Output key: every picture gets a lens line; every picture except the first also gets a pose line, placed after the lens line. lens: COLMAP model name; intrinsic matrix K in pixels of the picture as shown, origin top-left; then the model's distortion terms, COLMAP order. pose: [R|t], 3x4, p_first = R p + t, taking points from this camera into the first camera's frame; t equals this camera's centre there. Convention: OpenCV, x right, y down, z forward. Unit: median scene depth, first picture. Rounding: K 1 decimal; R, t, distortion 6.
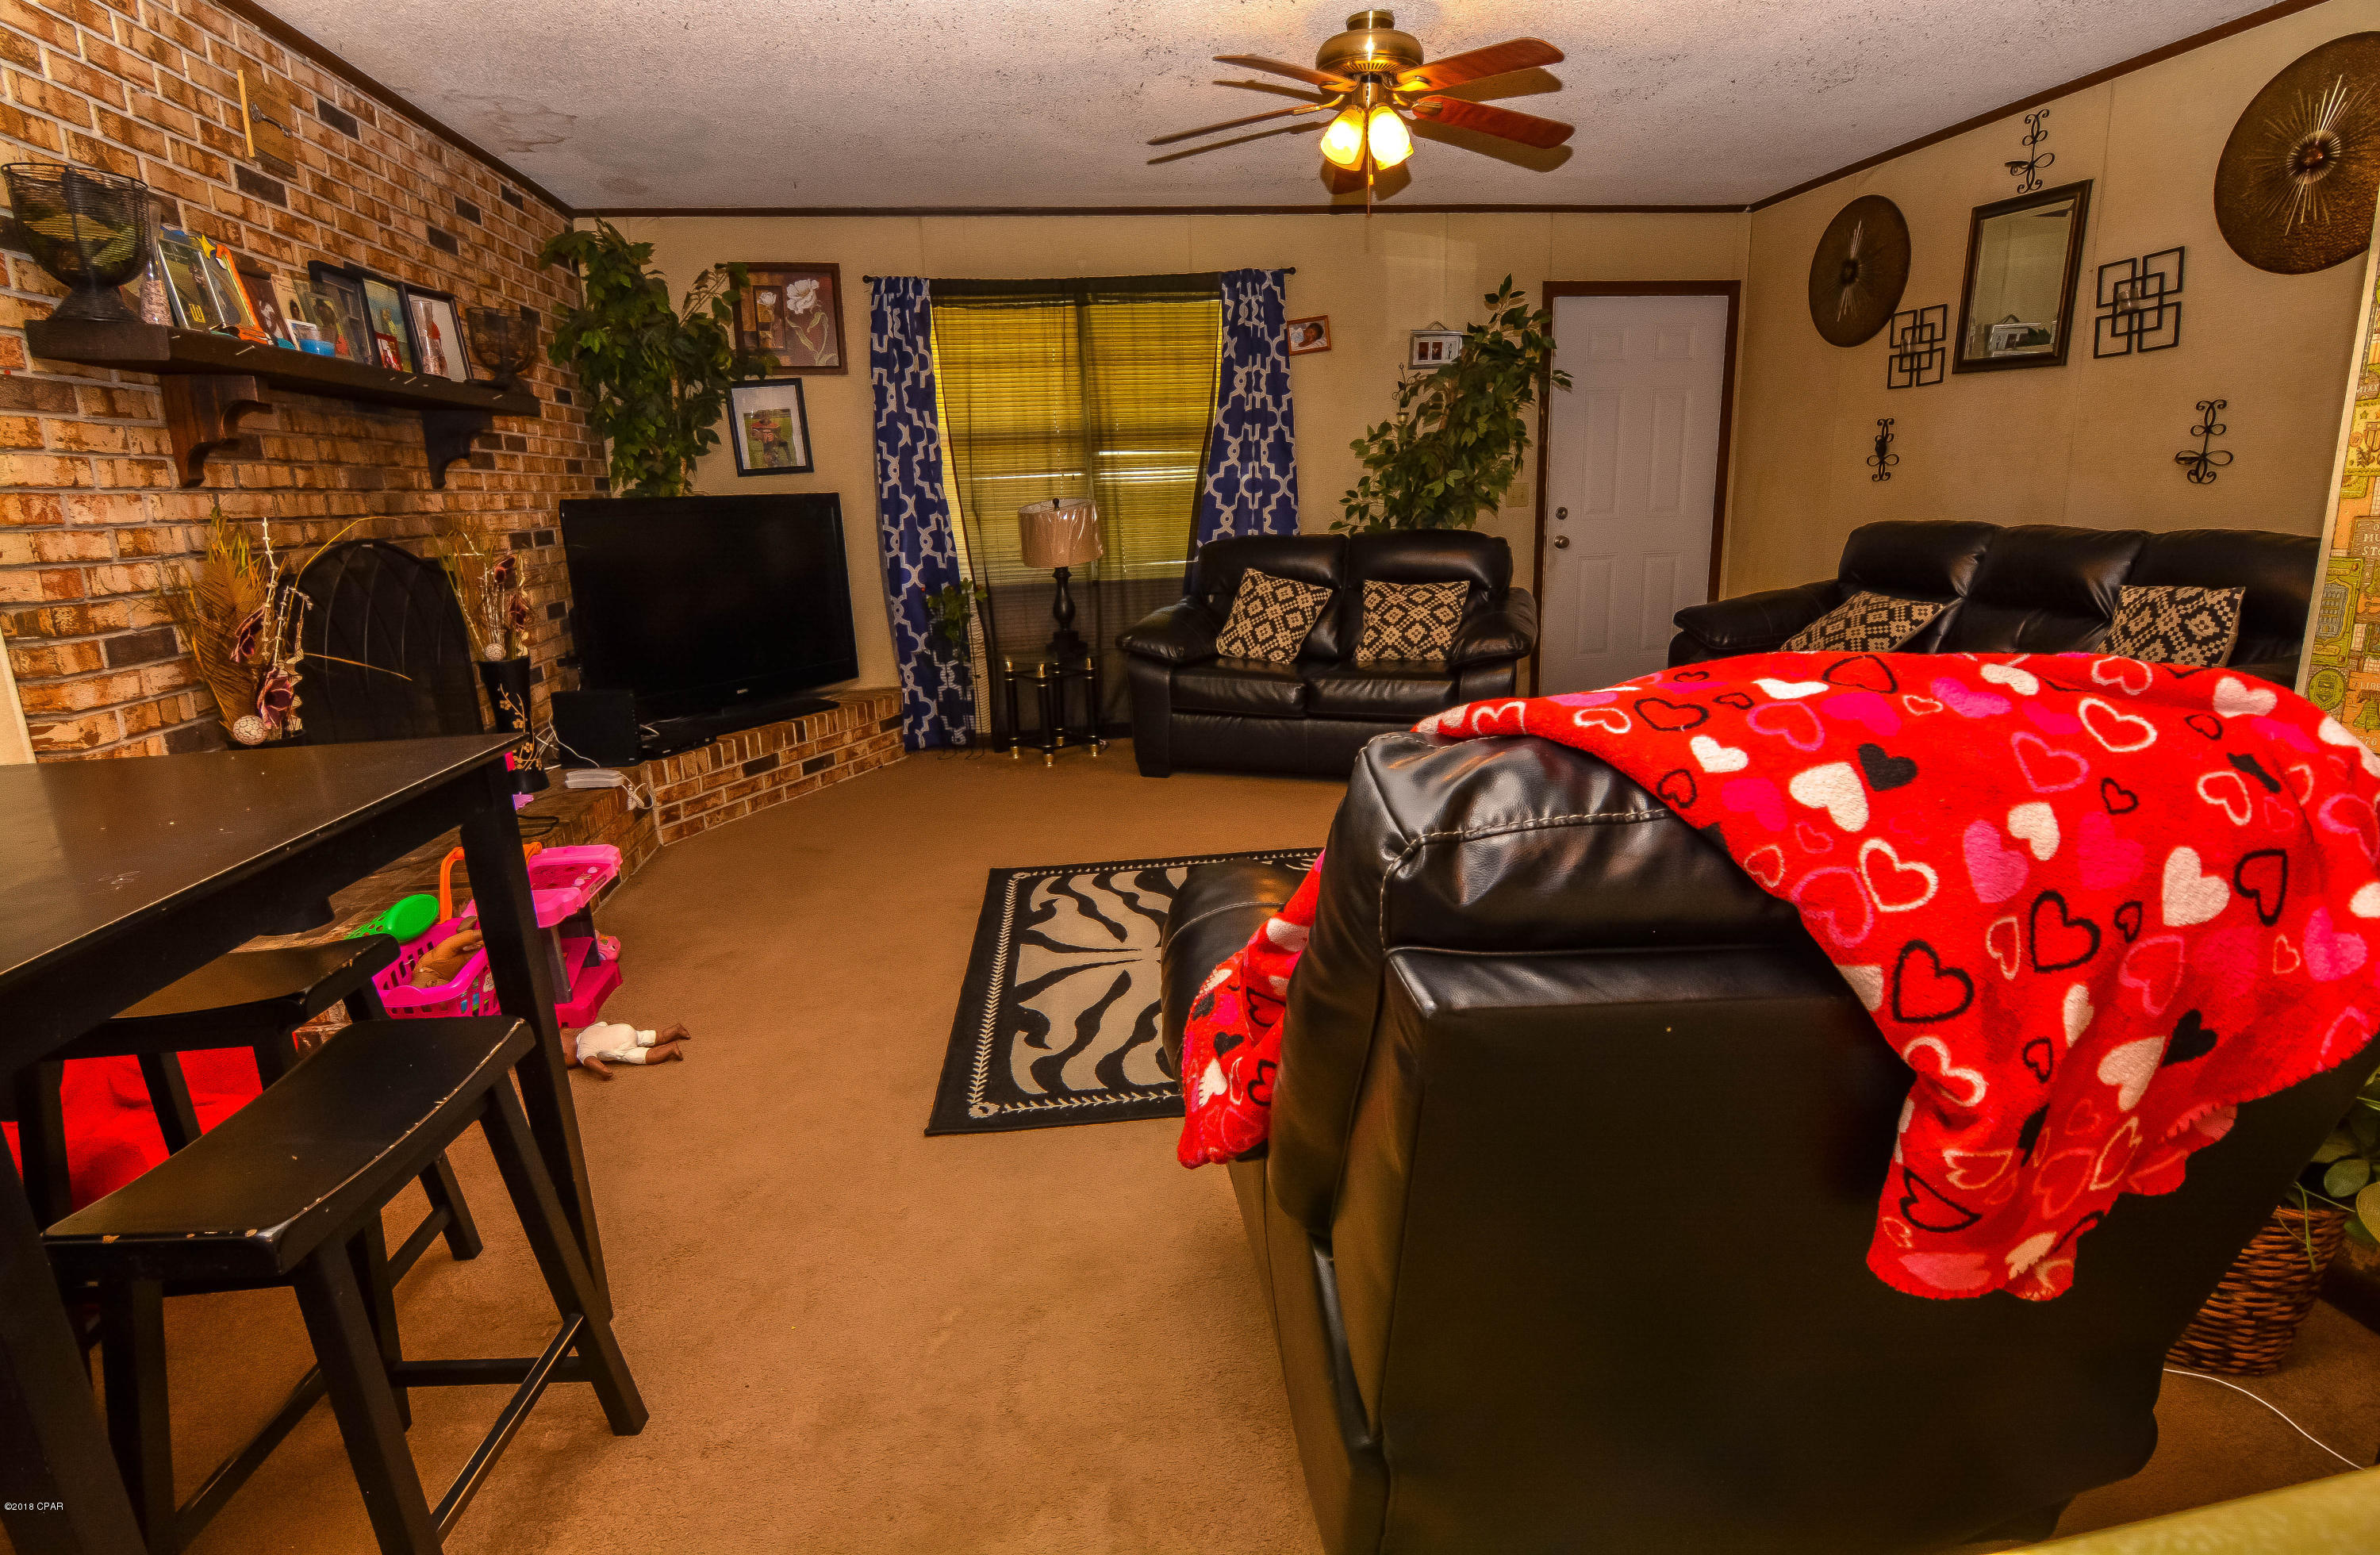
lens RADIAL K [[1150.2, 0, 1186.4], [0, 1150.2, 771.9], [0, 0, 1]] dist [-0.009544, -0.007546]
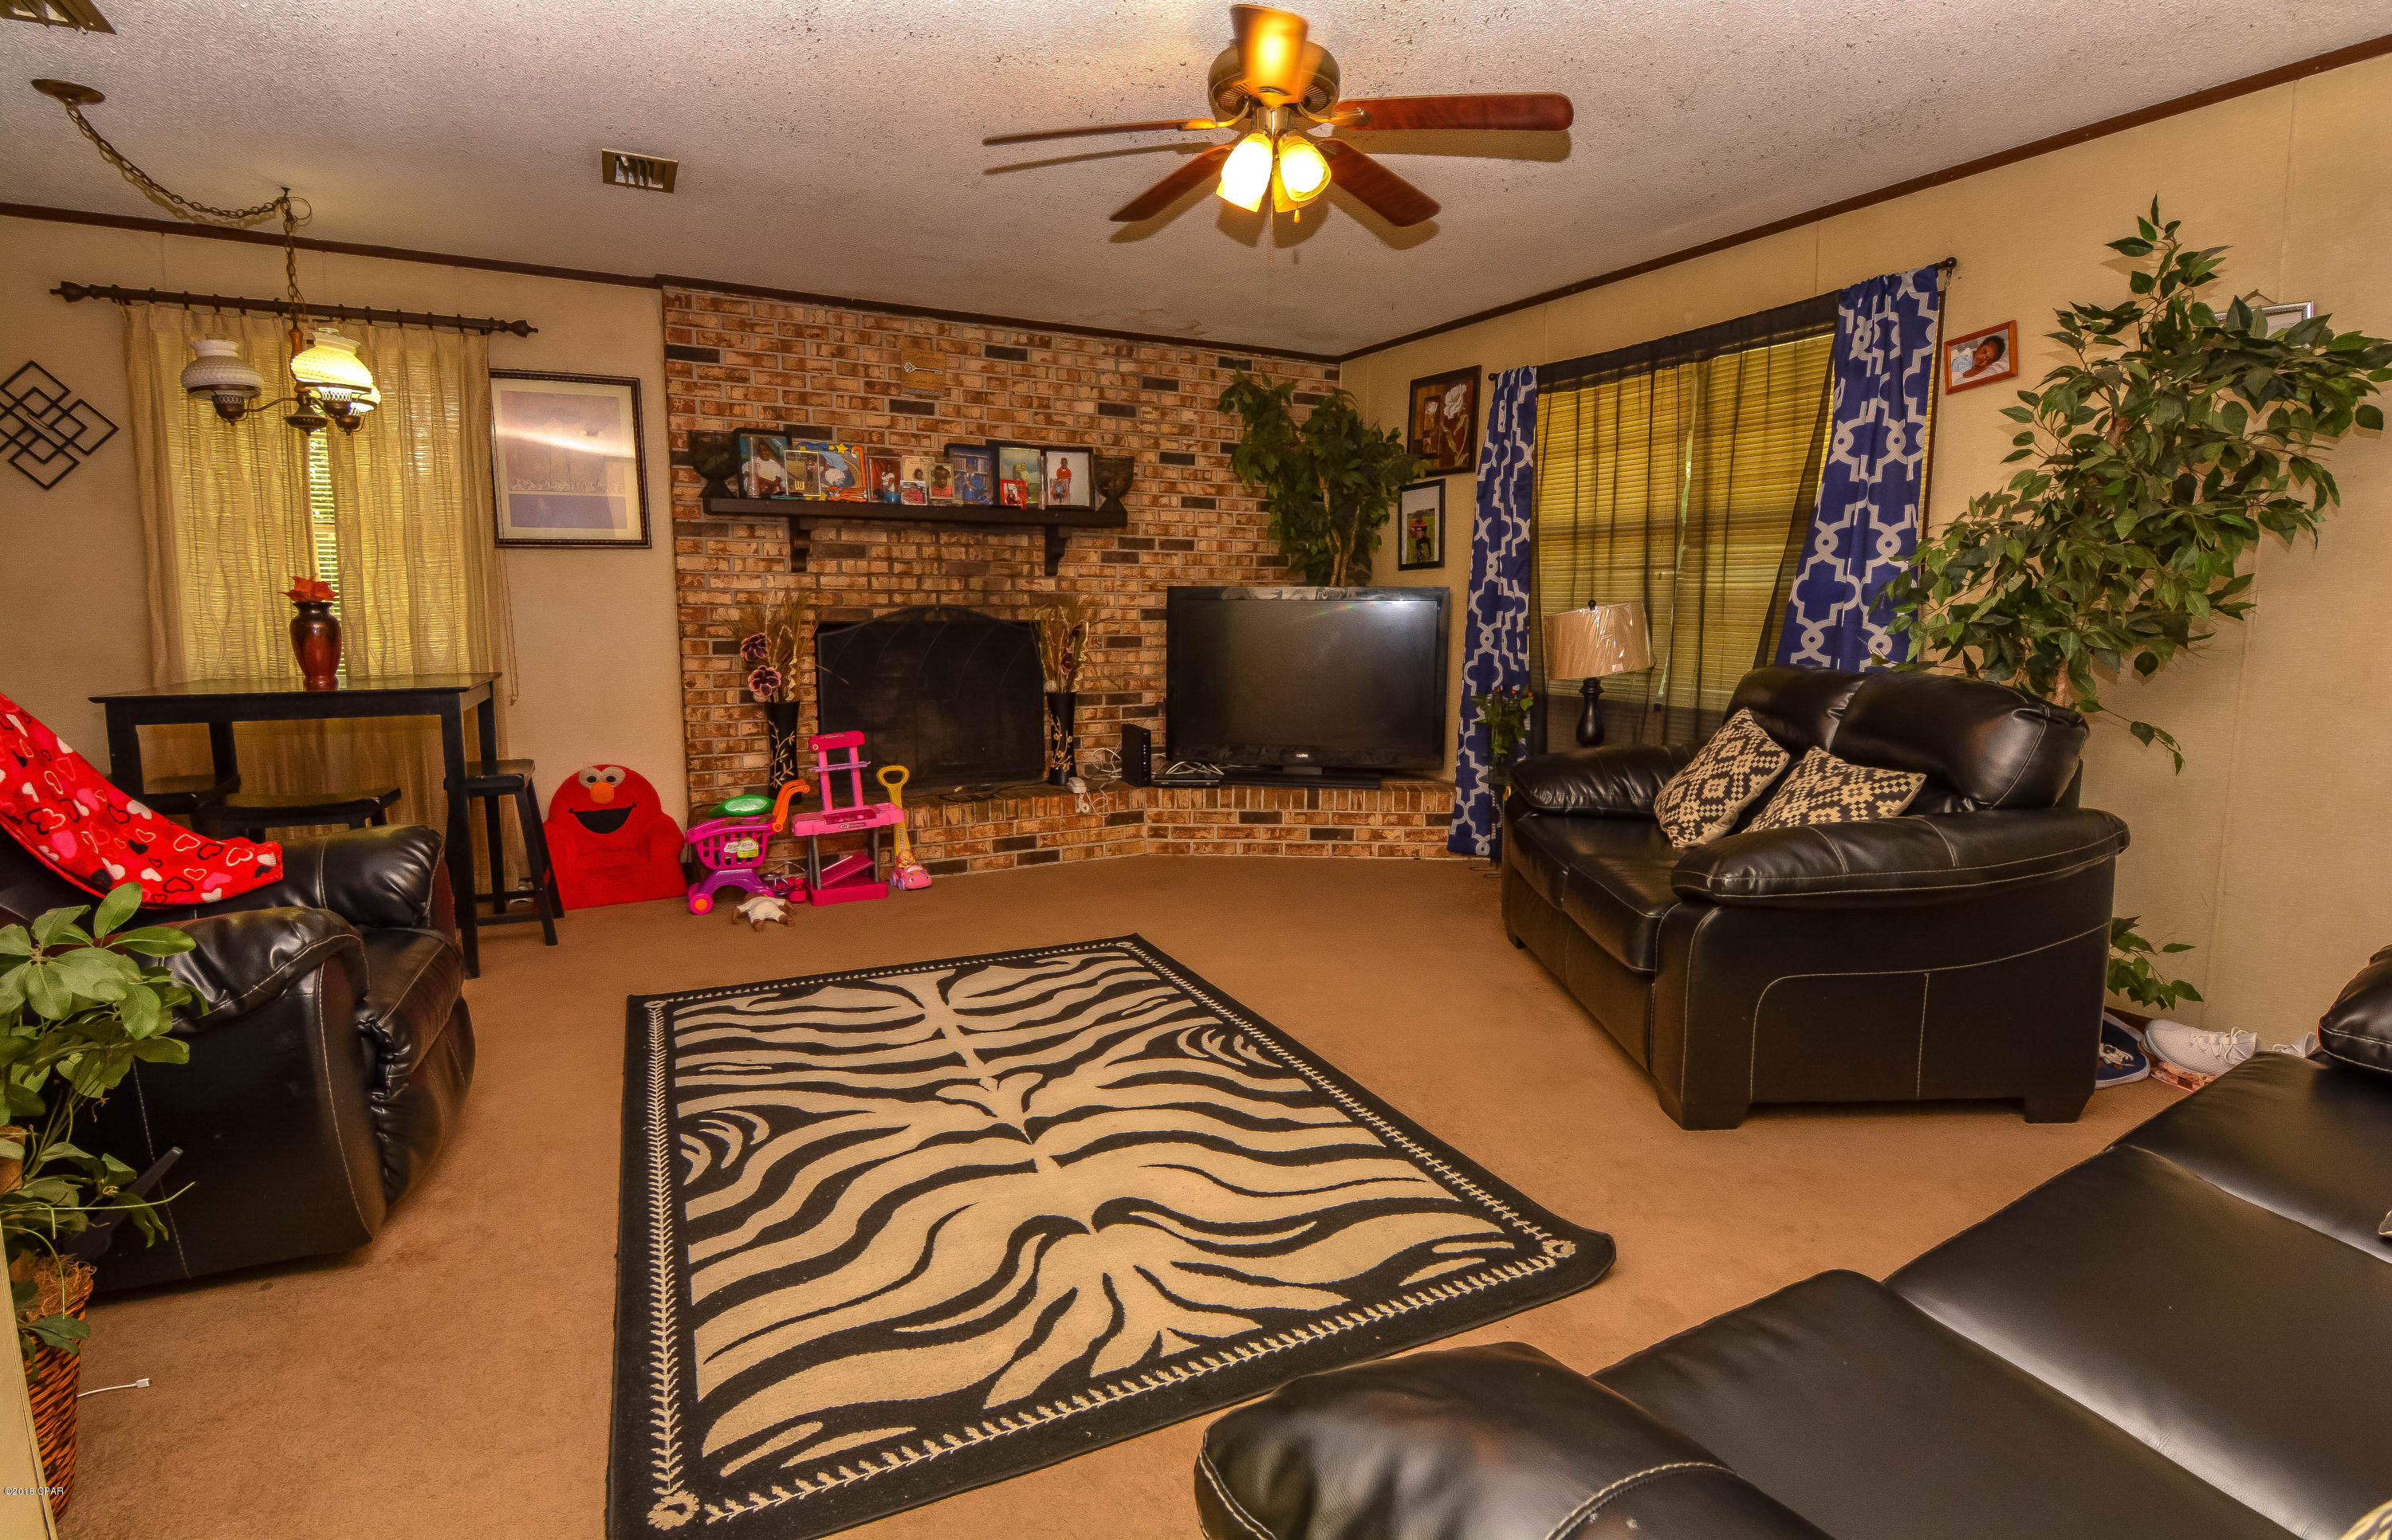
lens RADIAL K [[1155.8, 0, 1199.4], [0, 1155.8, 755.7], [0, 0, 1]] dist [-0.009544, -0.007546]
pose [[0.340369, 0.159171, -0.926722, 0.964244], [-0.239967, 0.967637, 0.078063, -0.204281], [0.909156, 0.195812, 0.367550, 0.736464]]
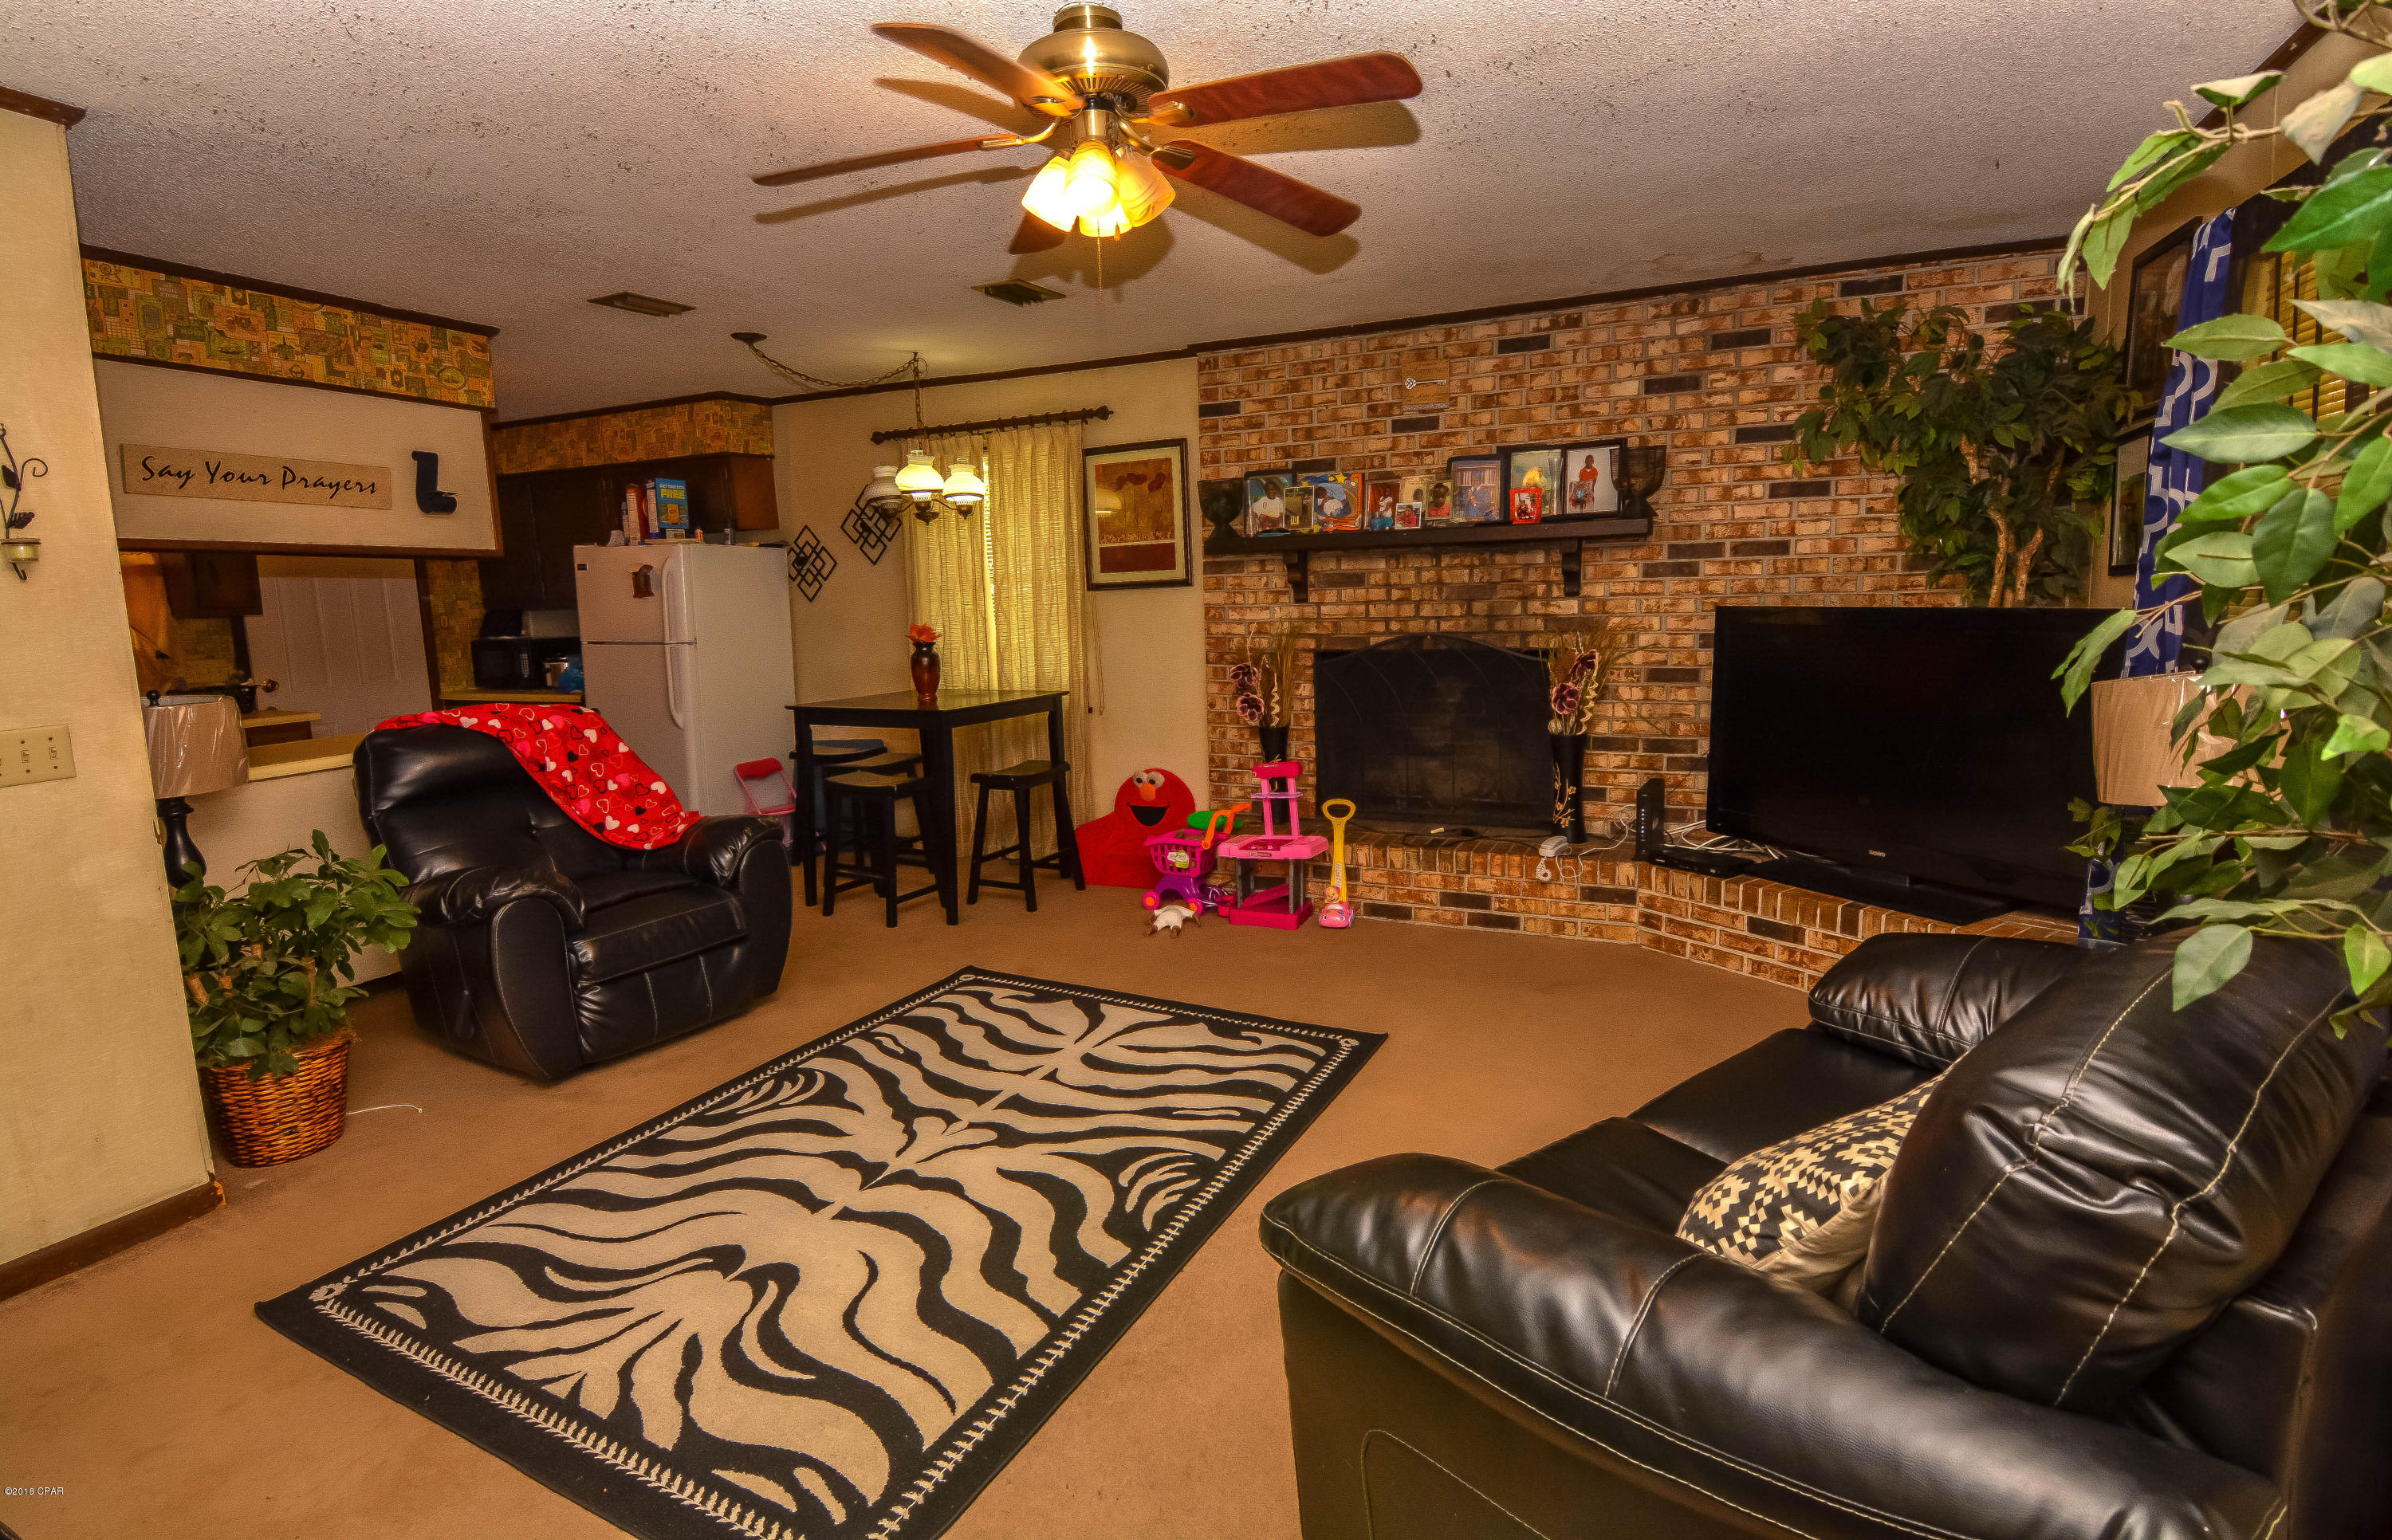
lens RADIAL K [[1155.8, 0, 1183.0], [0, 1155.8, 755.4], [0, 0, 1]] dist [-0.009544, -0.007546]
pose [[-0.549357, 0.171967, -0.817701, 0.753248], [-0.151164, 0.941994, 0.299662, -0.446565], [0.821801, 0.288228, -0.491495, 1.476896]]
